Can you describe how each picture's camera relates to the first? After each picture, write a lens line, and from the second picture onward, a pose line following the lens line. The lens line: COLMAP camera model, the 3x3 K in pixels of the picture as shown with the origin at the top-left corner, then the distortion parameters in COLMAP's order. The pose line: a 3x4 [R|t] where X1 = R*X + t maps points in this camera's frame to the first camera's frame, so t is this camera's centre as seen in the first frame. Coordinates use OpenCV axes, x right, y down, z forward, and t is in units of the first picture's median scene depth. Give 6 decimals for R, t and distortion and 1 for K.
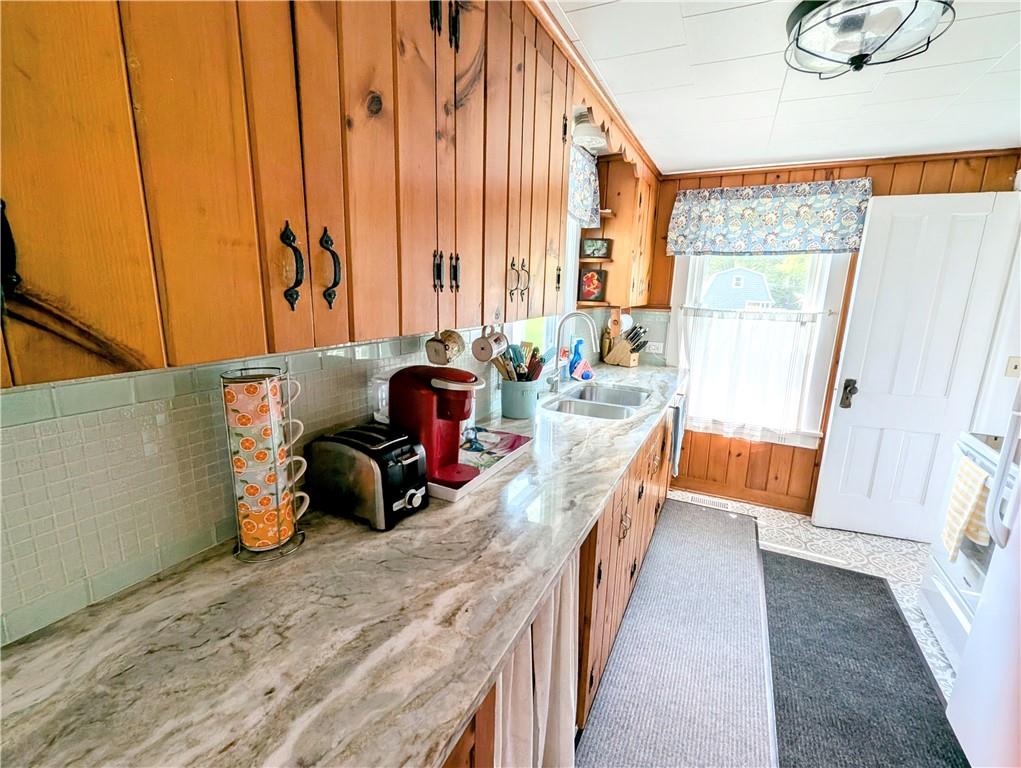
lens RADIAL K [[447.0, 0, 508.8], [0, 447.0, 383.1], [0, 0, 1]] dist [0.001625, -0.001662]
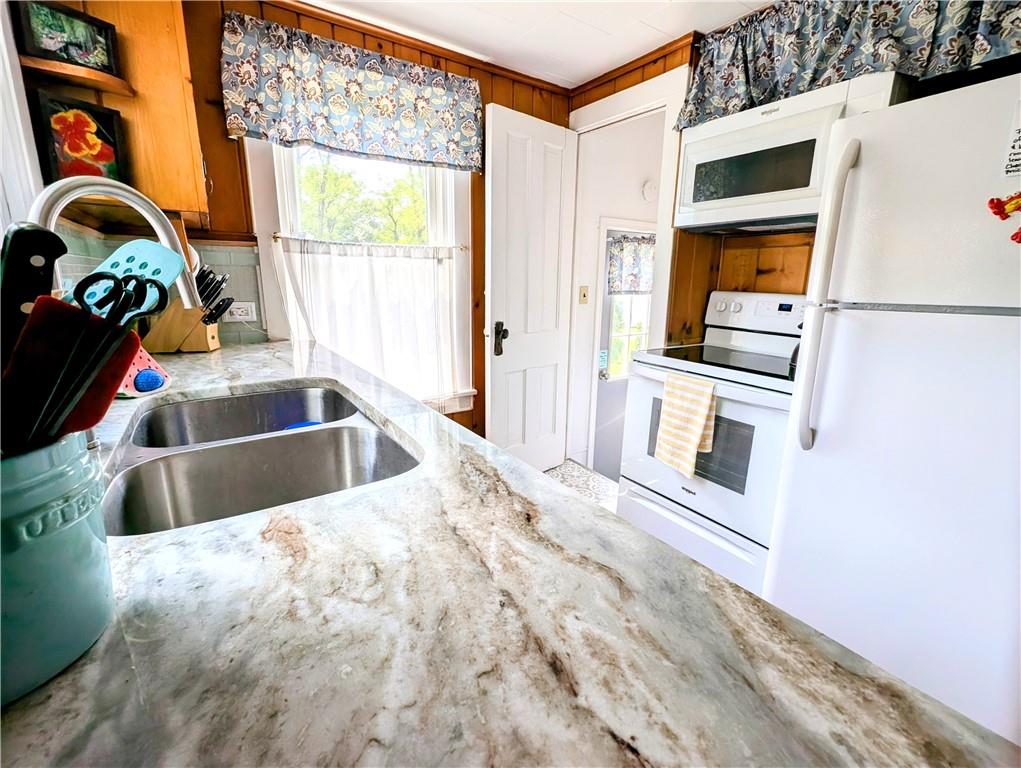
lens RADIAL K [[447.0, 0, 506.9], [0, 447.0, 382.9], [0, 0, 1]] dist [0.001625, -0.001662]
pose [[0.493432, -0.213992, 0.843049, 0.000301], [0.183107, 0.973098, 0.139831, -0.012217], [-0.850292, 0.085371, 0.519341, 0.530586]]
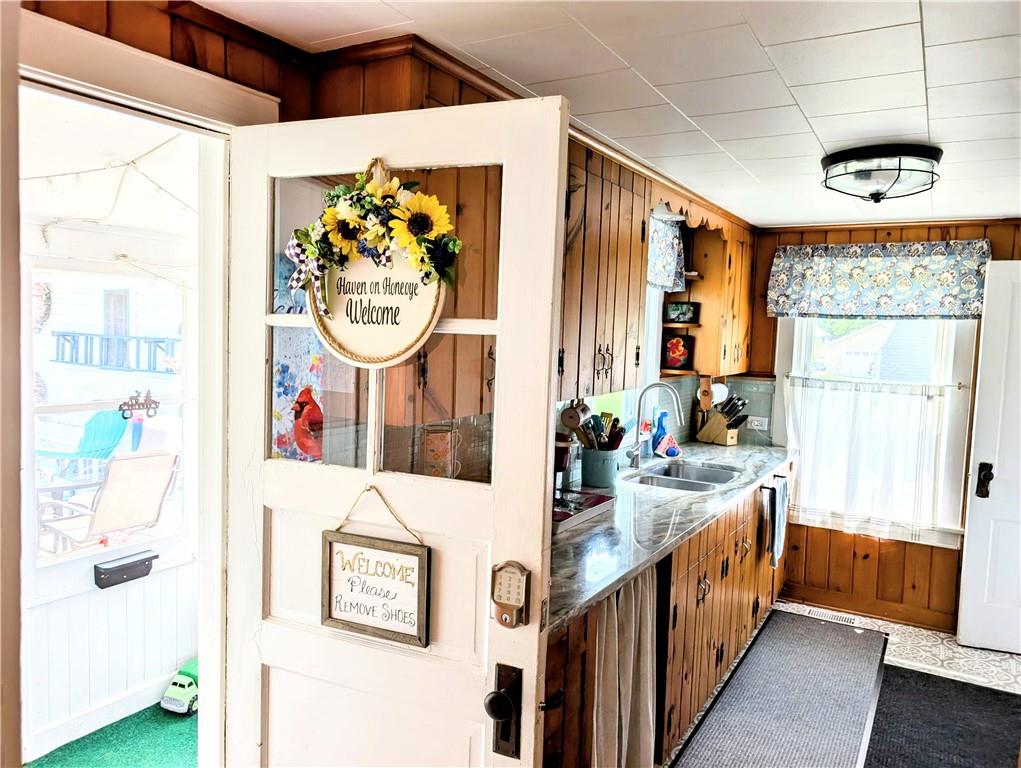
lens RADIAL K [[737.3, 0, 505.8], [0, 737.3, 380.5], [0, 0, 1]] dist [0.034750, -0.015120]
pose [[0.997050, 0.012495, -0.075730, -0.045897], [-0.022880, 0.990187, -0.137863, 0.051928], [0.073264, 0.139189, 0.987552, -0.496575]]
